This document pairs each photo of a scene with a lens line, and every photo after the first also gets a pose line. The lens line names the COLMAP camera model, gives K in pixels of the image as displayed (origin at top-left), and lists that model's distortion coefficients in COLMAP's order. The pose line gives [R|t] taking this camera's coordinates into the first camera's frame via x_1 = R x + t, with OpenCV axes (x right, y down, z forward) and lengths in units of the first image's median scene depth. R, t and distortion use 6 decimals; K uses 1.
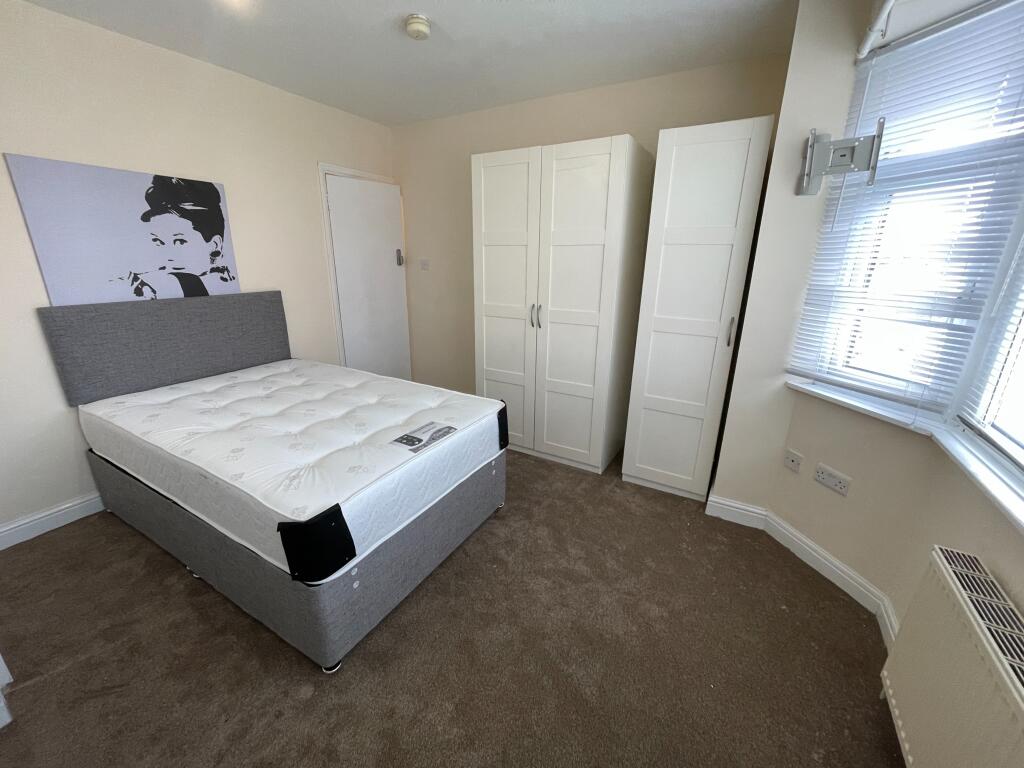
lens RADIAL K [[410.8, 0, 512.1], [0, 410.8, 381.4], [0, 0, 1]] dist [-0.001472, -0.000424]
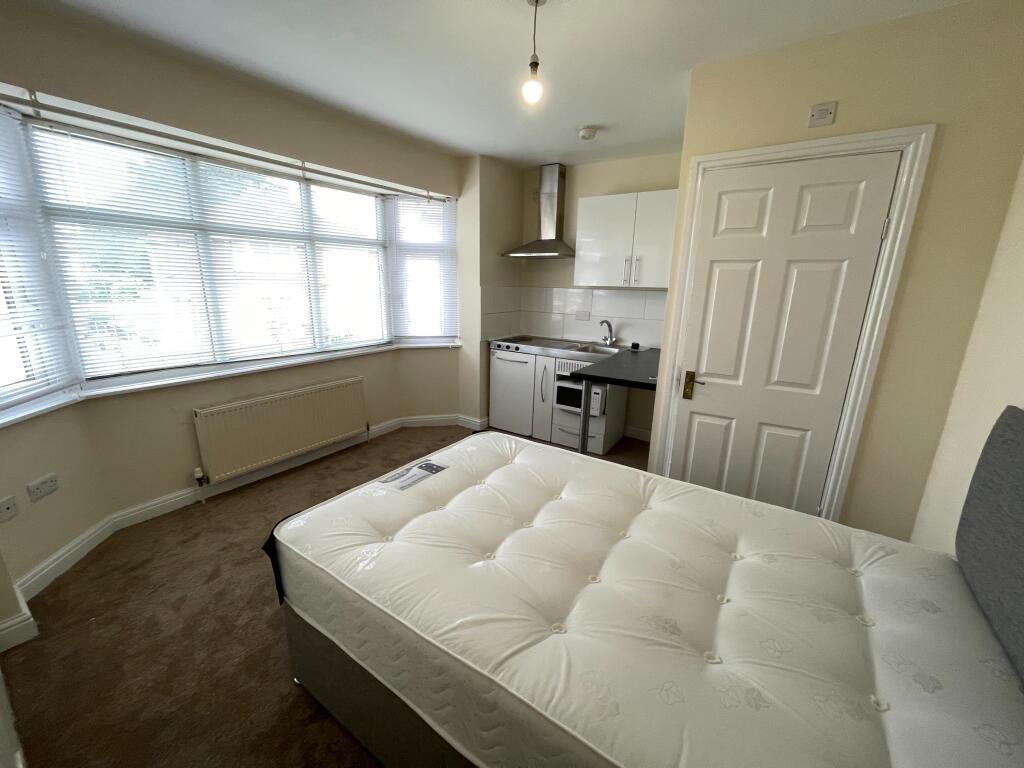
lens RADIAL K [[410.8, 0, 508.3], [0, 410.8, 385.0], [0, 0, 1]] dist [-0.001472, -0.000424]
pose [[-0.996708, -0.050224, 0.063648, -0.372577], [-0.009717, 0.853369, 0.521217, -0.432277], [-0.080493, 0.518883, -0.851047, 1.304303]]
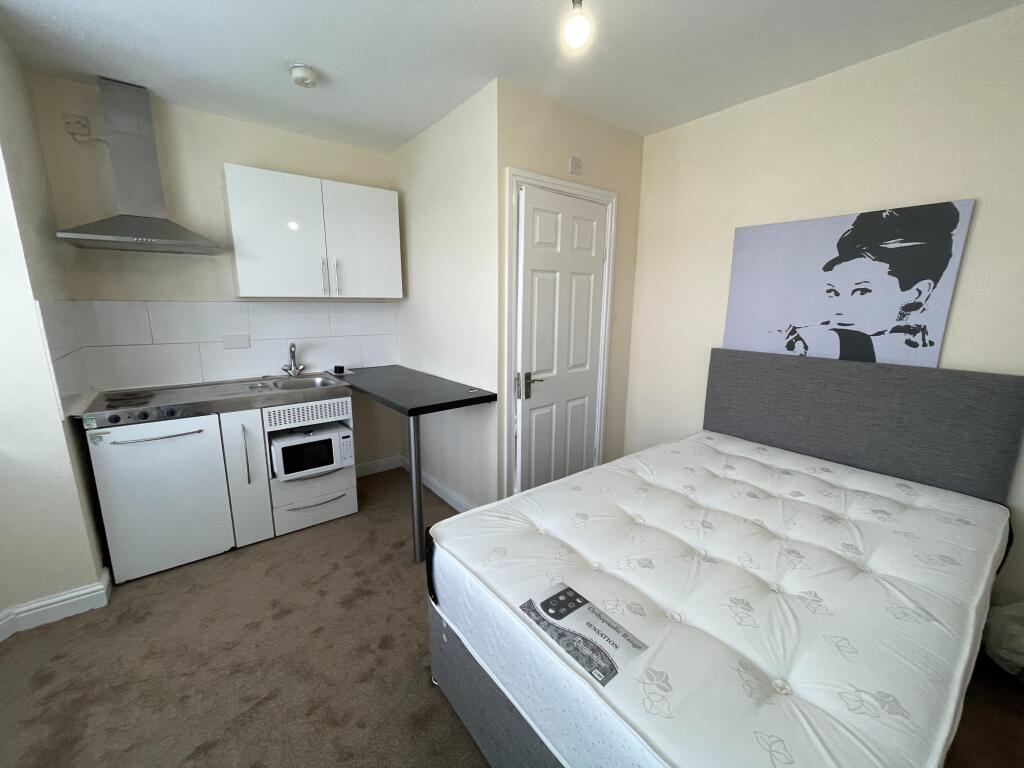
lens RADIAL K [[410.8, 0, 508.9], [0, 410.8, 385.0], [0, 0, 1]] dist [-0.001472, -0.000424]
pose [[-0.395980, 0.170049, -0.902376, 0.201586], [-0.277195, 0.914723, 0.294015, -0.226515], [0.875421, 0.366559, -0.315075, 0.740398]]
